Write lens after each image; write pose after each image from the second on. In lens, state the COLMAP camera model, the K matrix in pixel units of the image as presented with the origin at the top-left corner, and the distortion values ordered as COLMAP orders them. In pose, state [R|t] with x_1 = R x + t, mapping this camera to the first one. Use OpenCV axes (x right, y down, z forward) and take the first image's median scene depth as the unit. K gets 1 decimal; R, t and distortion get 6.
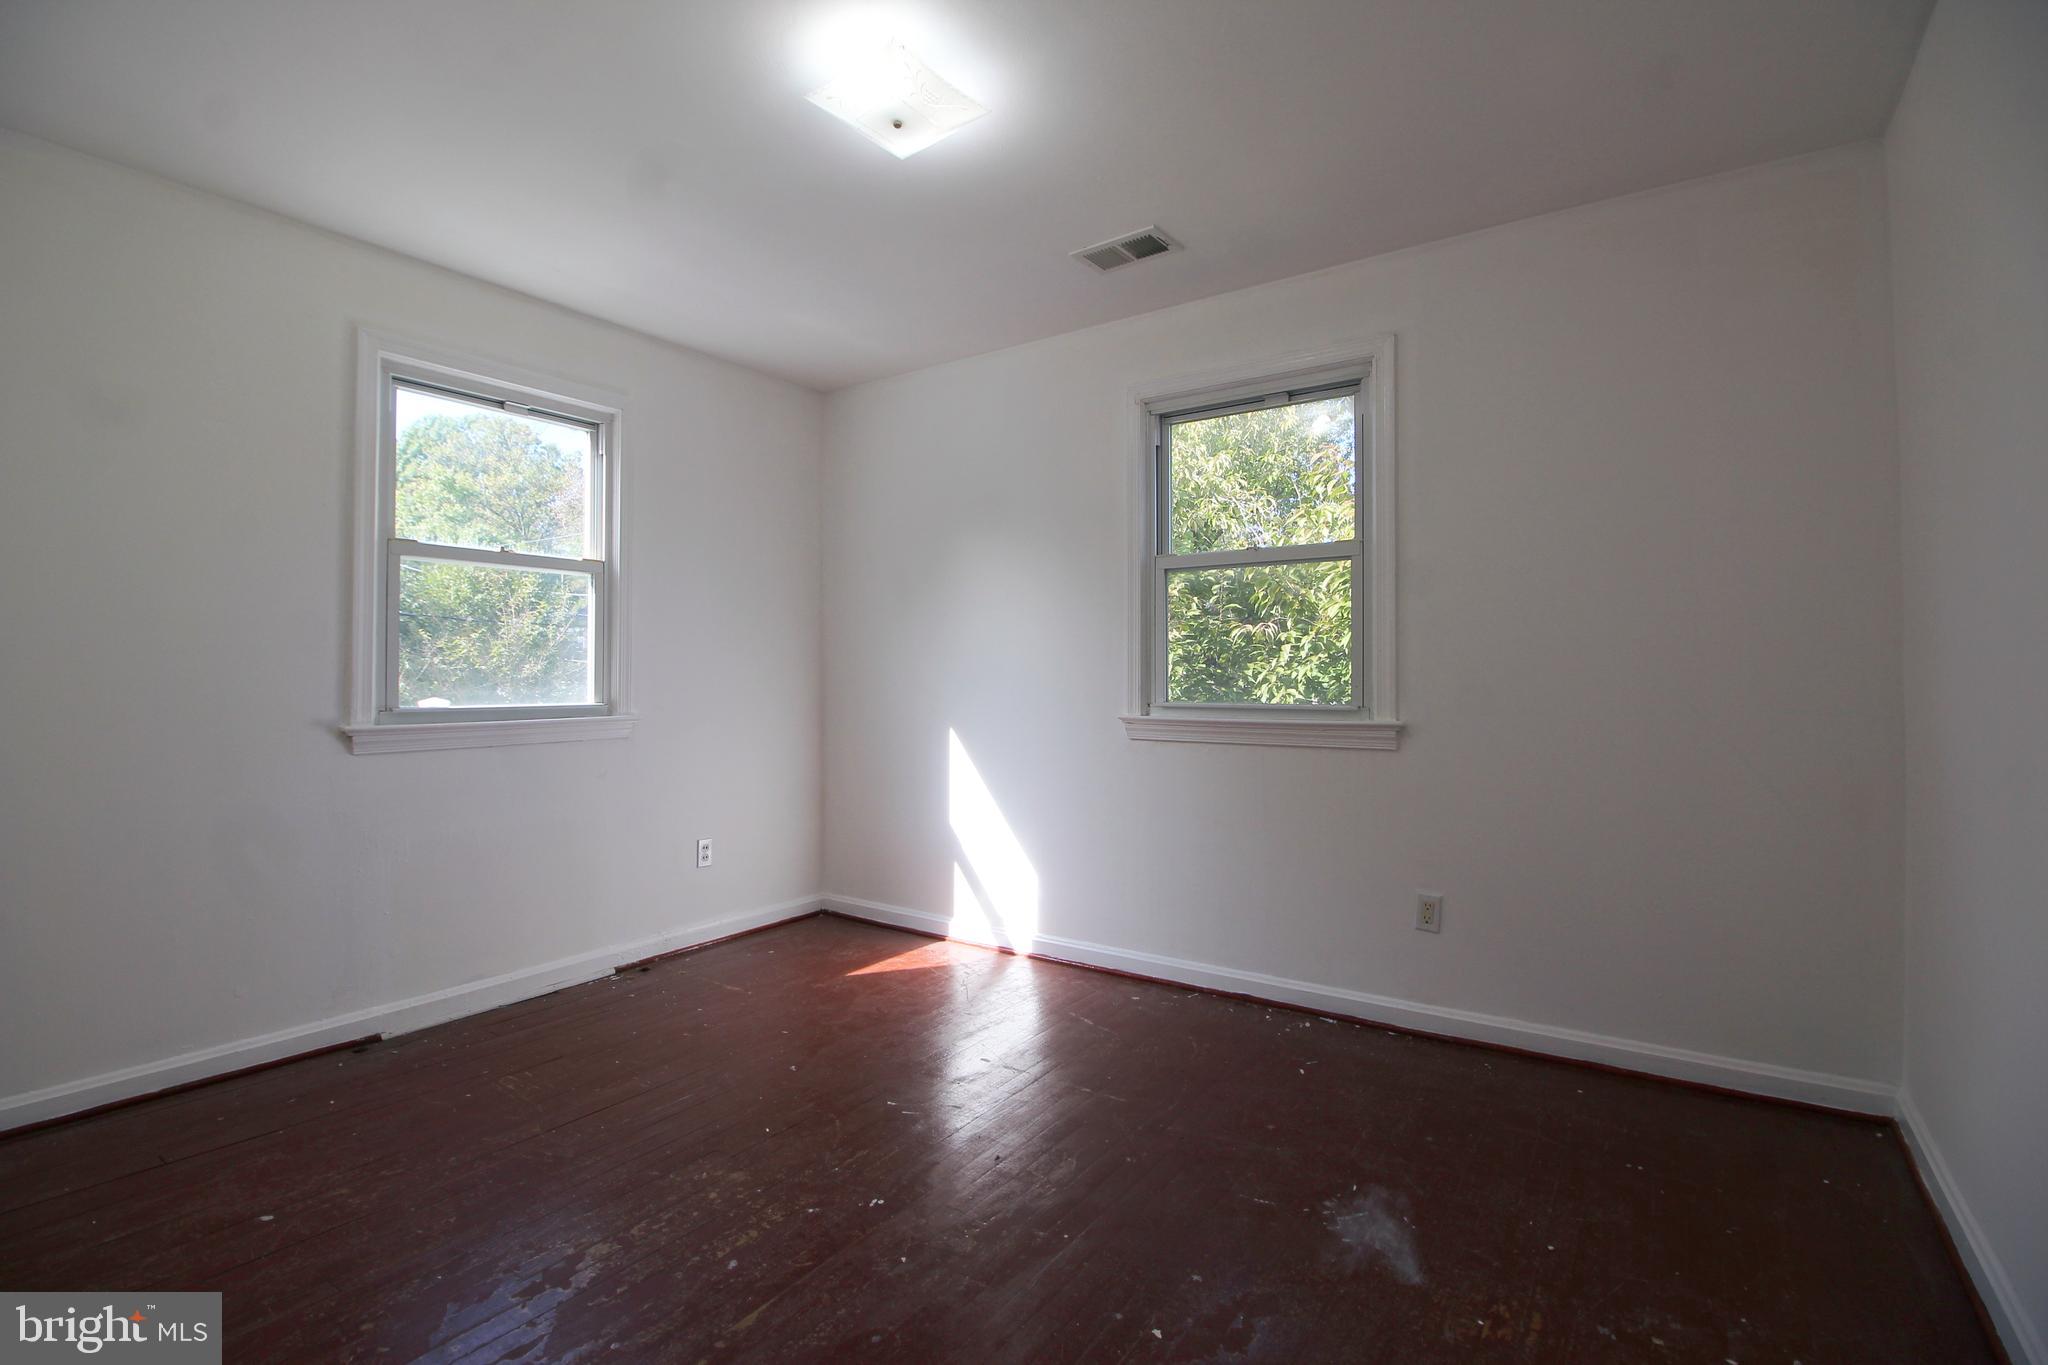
lens RADIAL K [[944.8, 0, 1007.6], [0, 944.8, 667.9], [0, 0, 1]] dist [-0.015334, -0.001632]
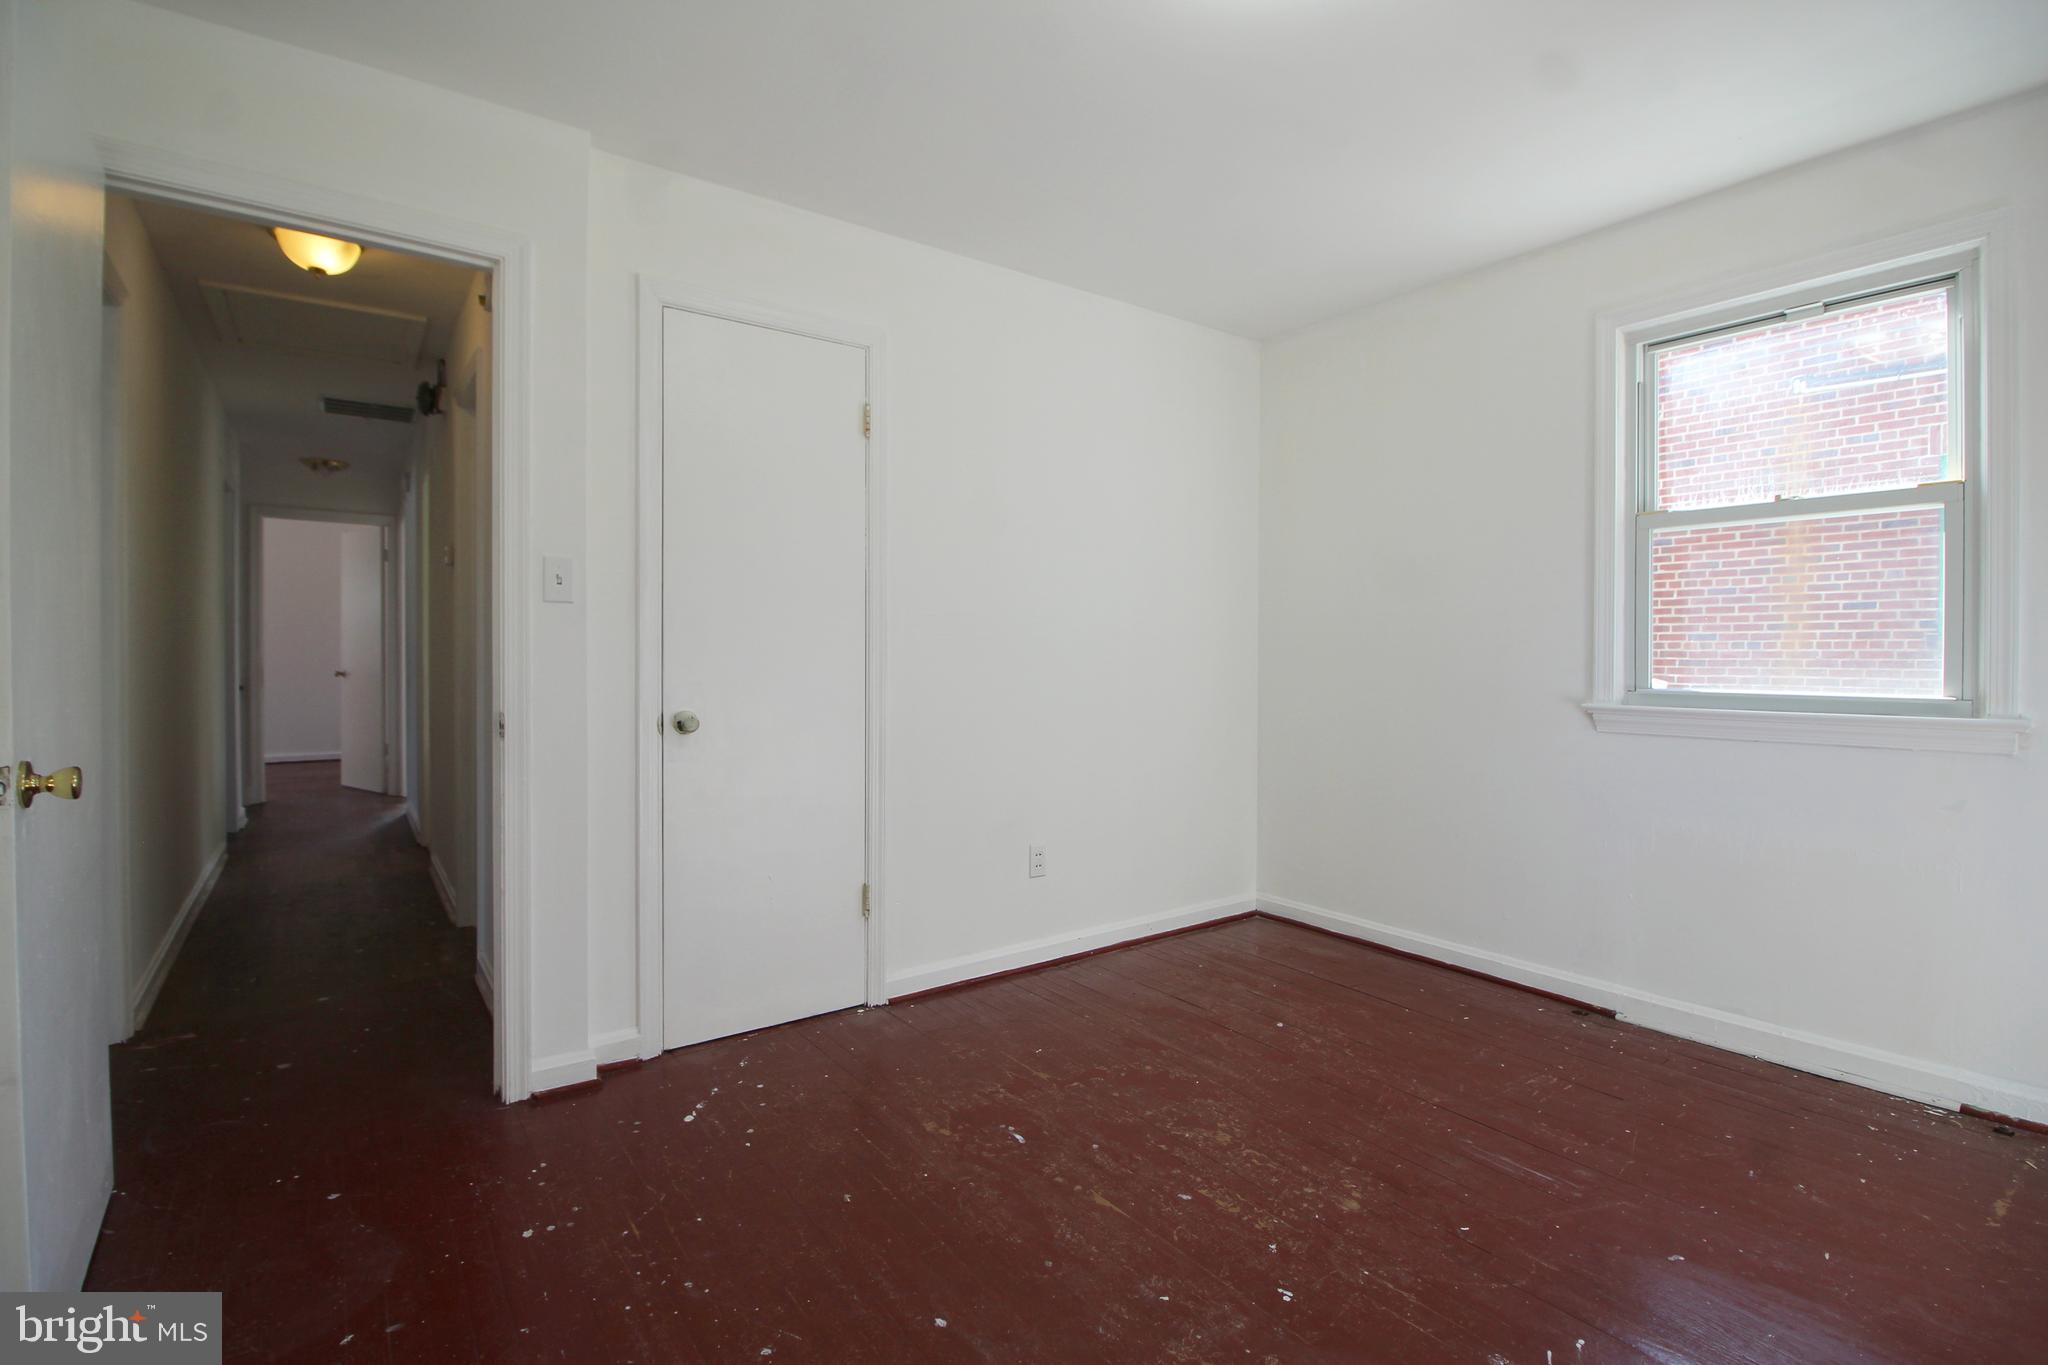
lens RADIAL K [[944.8, 0, 1011.9], [0, 944.8, 662.5], [0, 0, 1]] dist [-0.015334, -0.001632]
pose [[-0.330666, 0.006336, -0.943727, 0.477053], [0.006851, 0.999967, 0.004313, 0.007323], [0.943723, -0.005039, -0.330698, 0.704789]]
